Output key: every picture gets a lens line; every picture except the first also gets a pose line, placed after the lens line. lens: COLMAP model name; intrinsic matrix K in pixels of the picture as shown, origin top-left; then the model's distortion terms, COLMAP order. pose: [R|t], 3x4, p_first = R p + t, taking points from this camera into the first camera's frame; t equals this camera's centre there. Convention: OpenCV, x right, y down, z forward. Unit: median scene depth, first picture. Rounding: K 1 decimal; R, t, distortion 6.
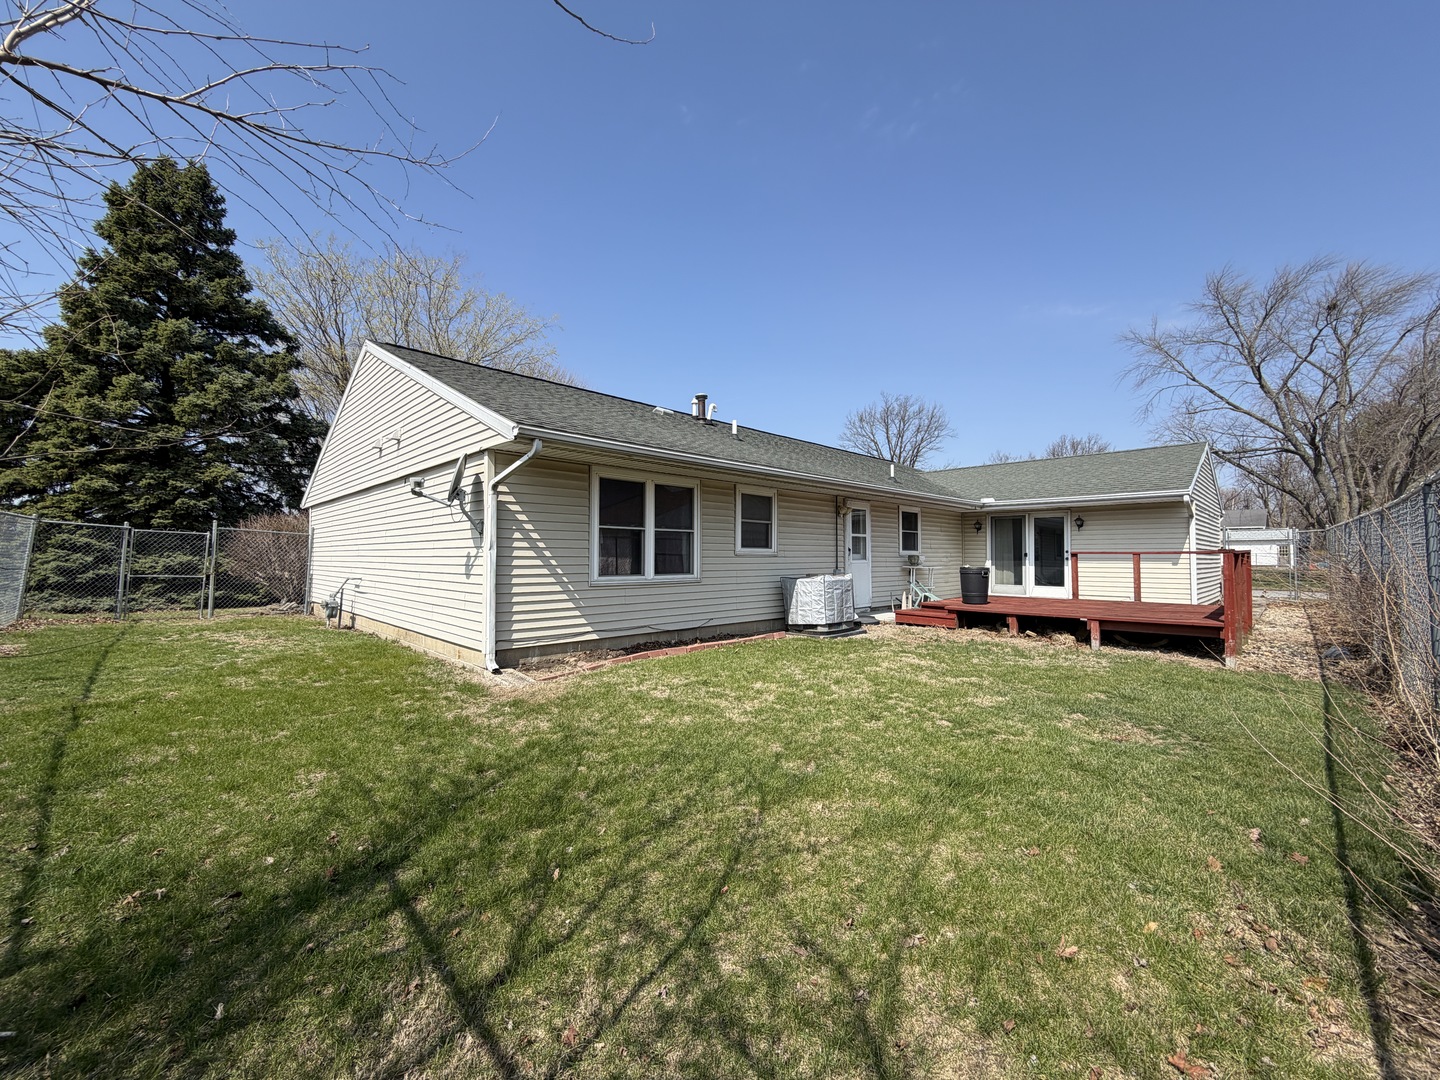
lens RADIAL K [[568.8, 0, 716.0], [0, 568.8, 539.5], [0, 0, 1]] dist [0.004586, 0.000182]
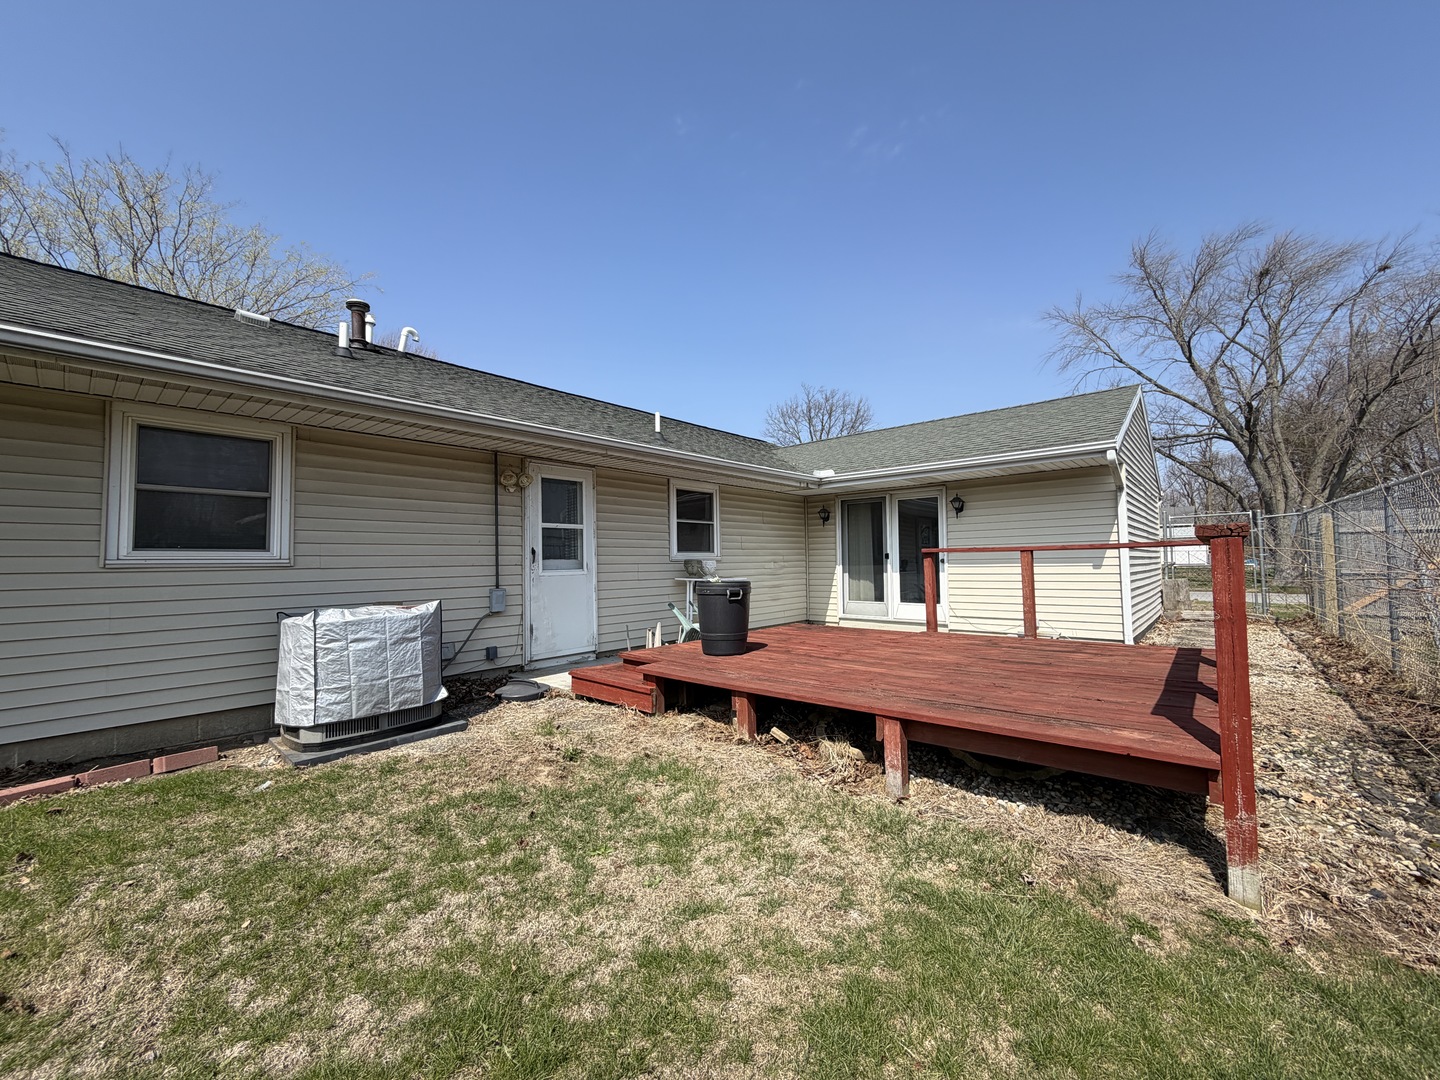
lens RADIAL K [[568.8, 0, 717.8], [0, 568.8, 542.0], [0, 0, 1]] dist [0.004586, 0.000182]
pose [[0.996905, -0.016274, 0.076909, 0.171735], [0.017095, 0.999804, -0.010032, 0.007912], [-0.076731, 0.011316, 0.996988, 0.205182]]
